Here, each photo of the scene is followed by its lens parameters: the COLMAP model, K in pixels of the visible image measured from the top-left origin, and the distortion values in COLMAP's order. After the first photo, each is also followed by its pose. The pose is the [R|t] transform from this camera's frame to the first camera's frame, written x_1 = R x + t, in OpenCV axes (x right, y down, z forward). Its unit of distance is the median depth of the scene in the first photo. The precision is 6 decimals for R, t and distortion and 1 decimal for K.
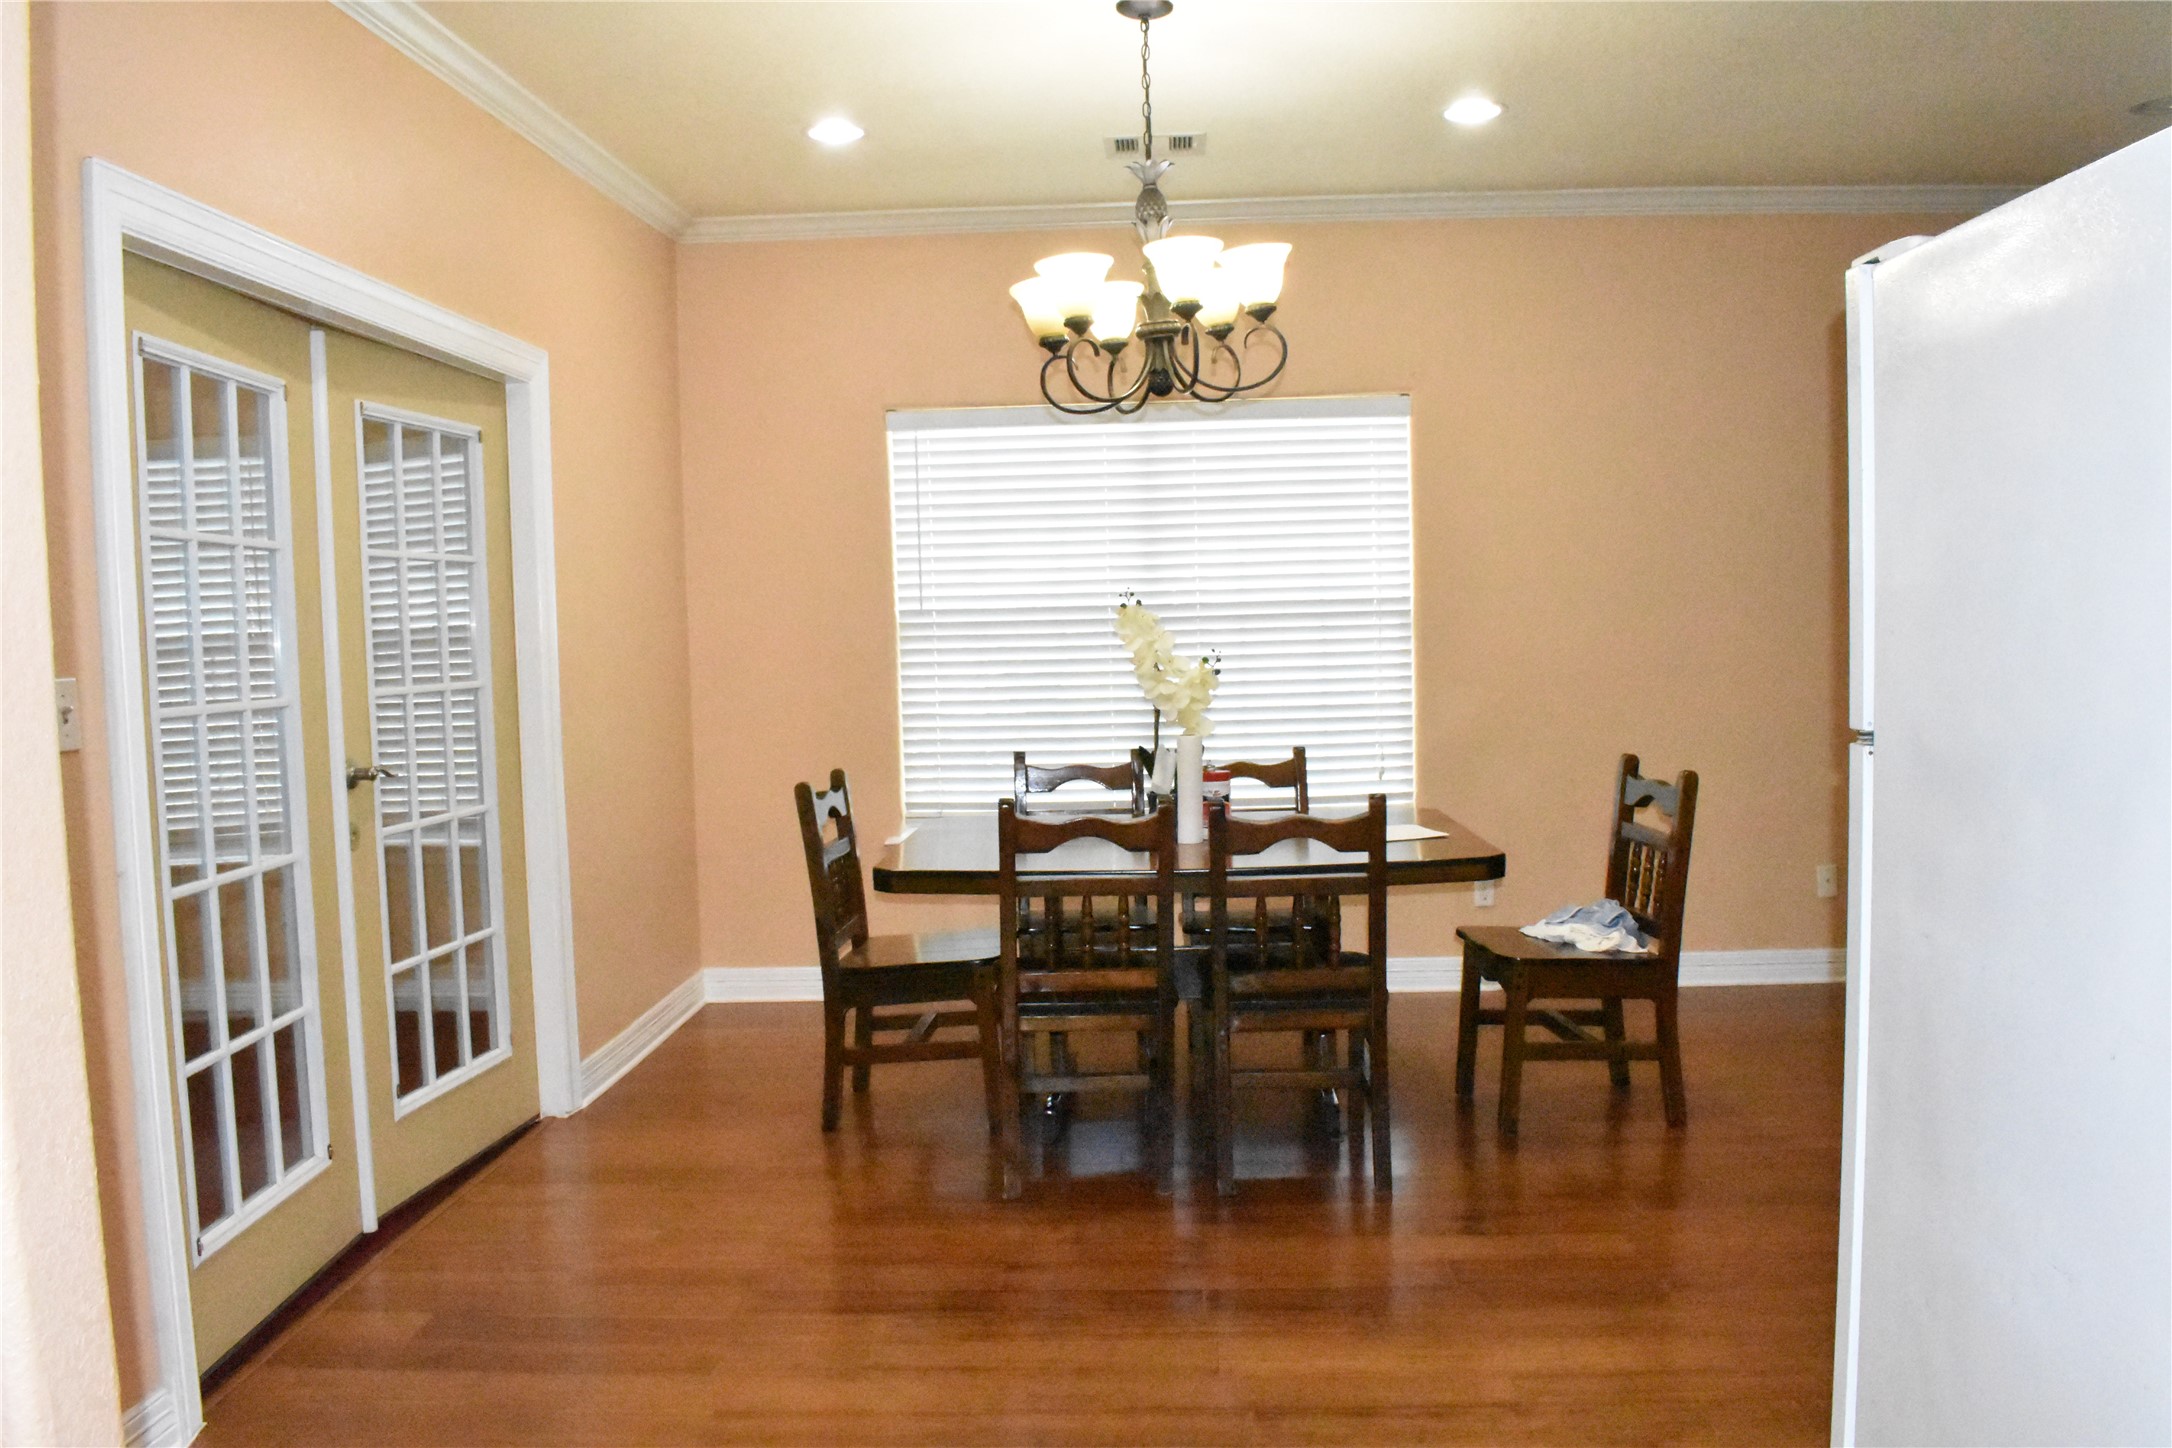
lens RADIAL K [[1685.9, 0, 1099.6], [0, 1685.9, 740.2], [0, 0, 1]] dist [-0.101128, 0.014807]
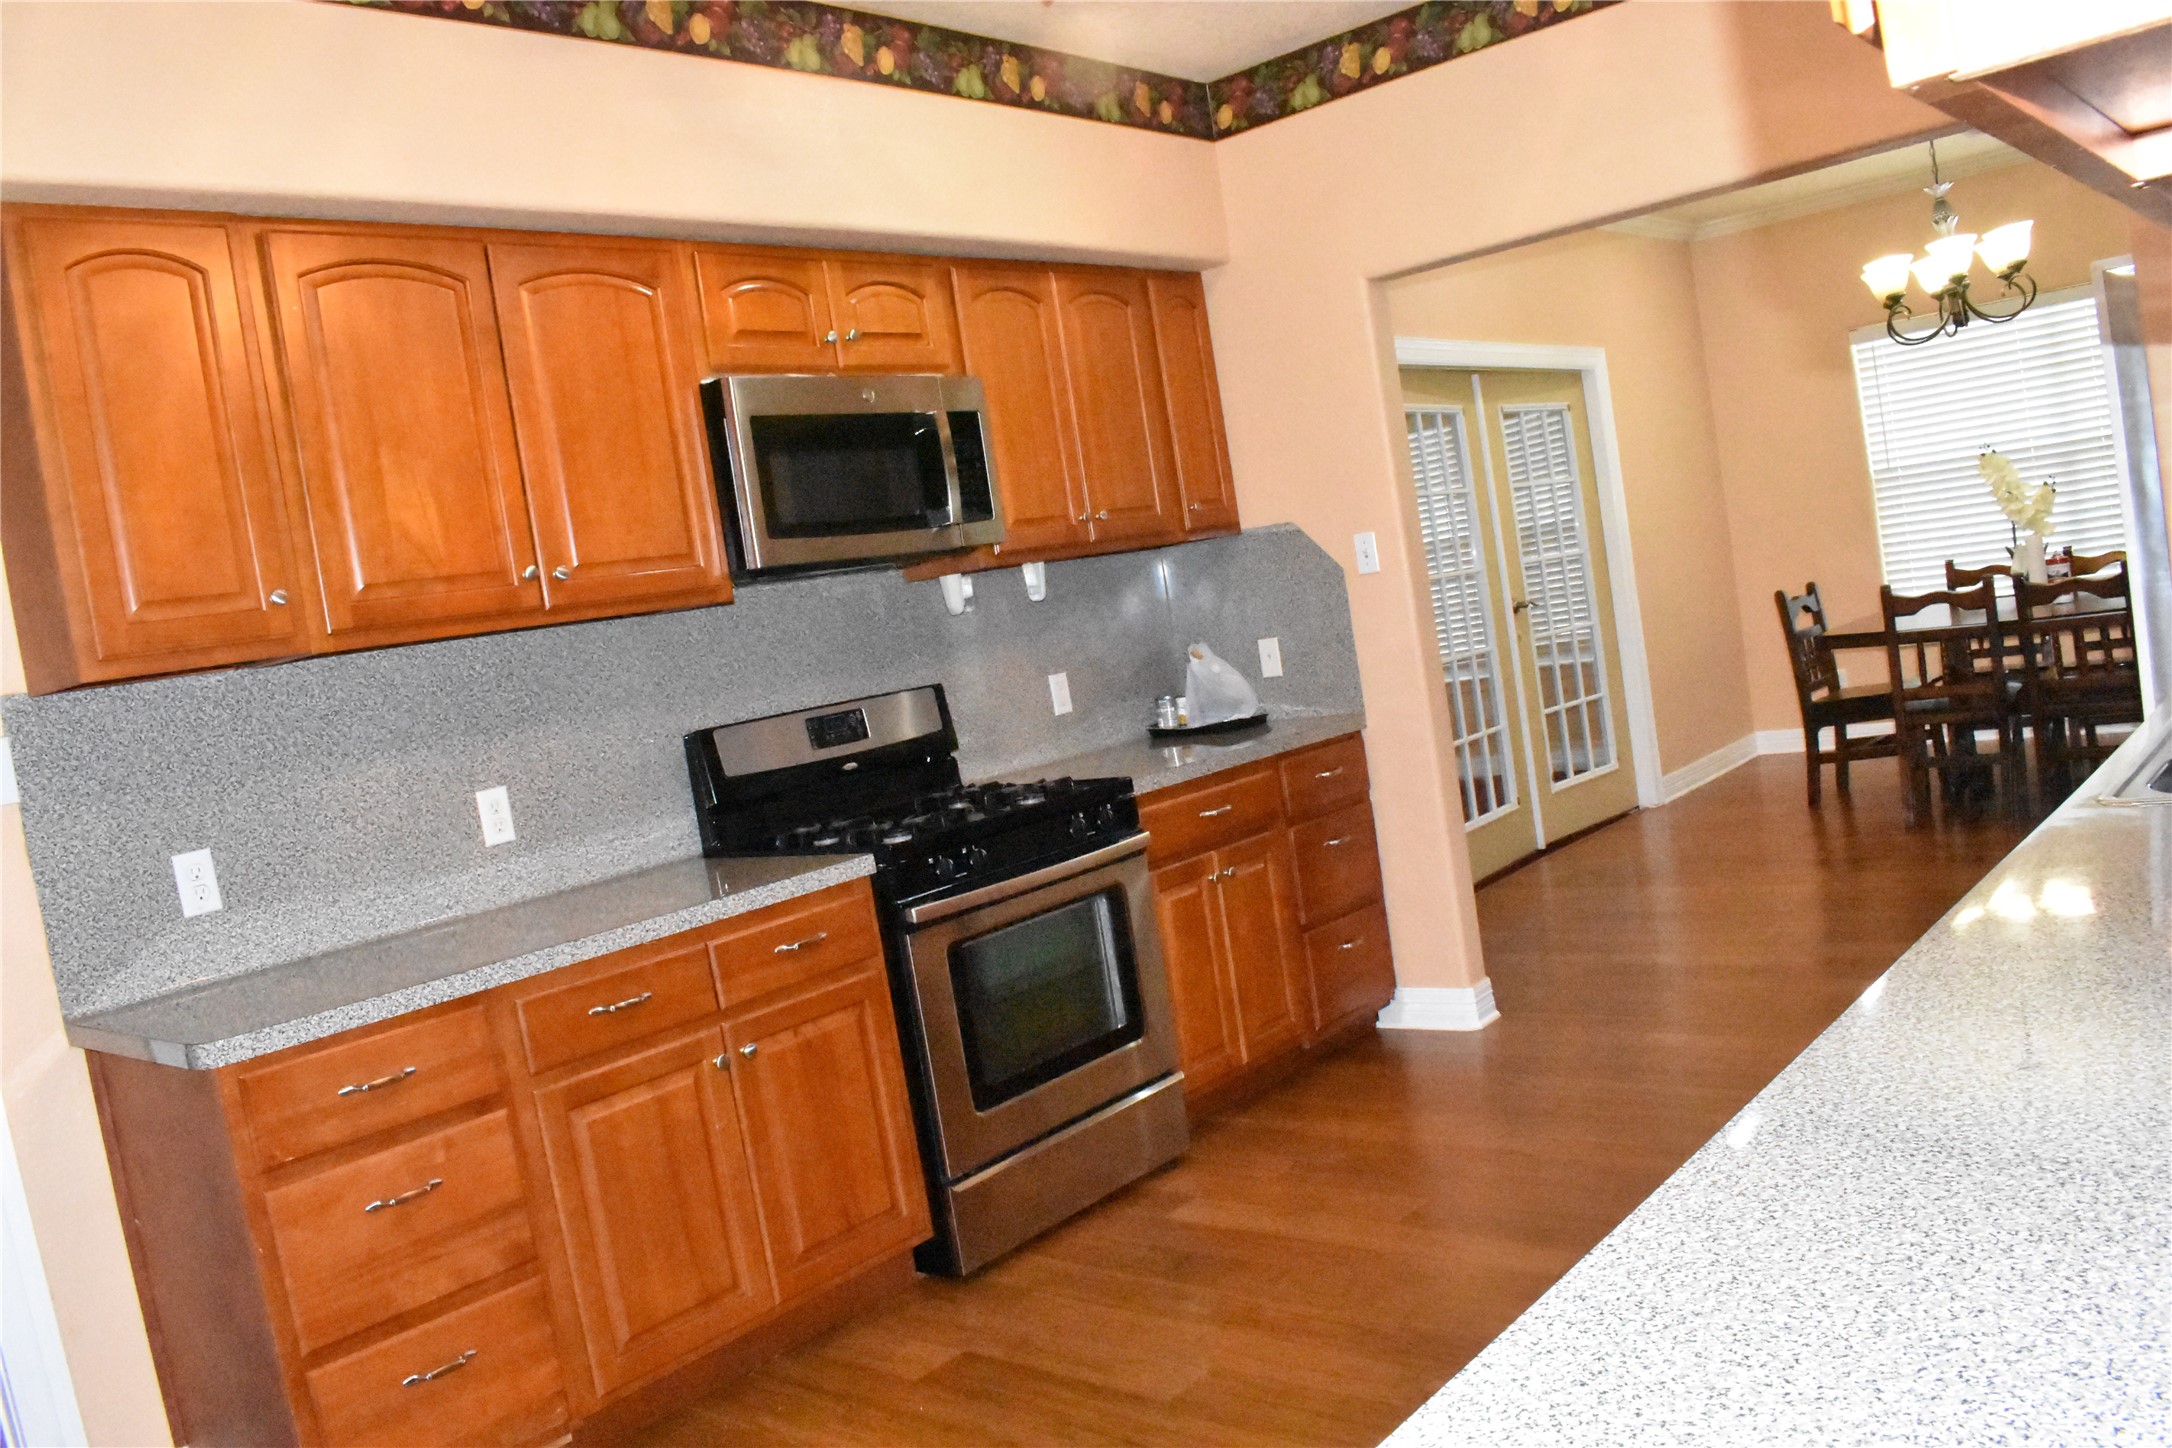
lens RADIAL K [[1685.9, 0, 1099.6], [0, 1685.9, 740.2], [0, 0, 1]] dist [-0.101128, 0.014807]
pose [[0.777272, -0.046411, -0.627451, 0.306218], [0.092764, 0.994830, 0.041330, 0.040919], [0.622289, -0.090330, 0.777558, -0.657942]]
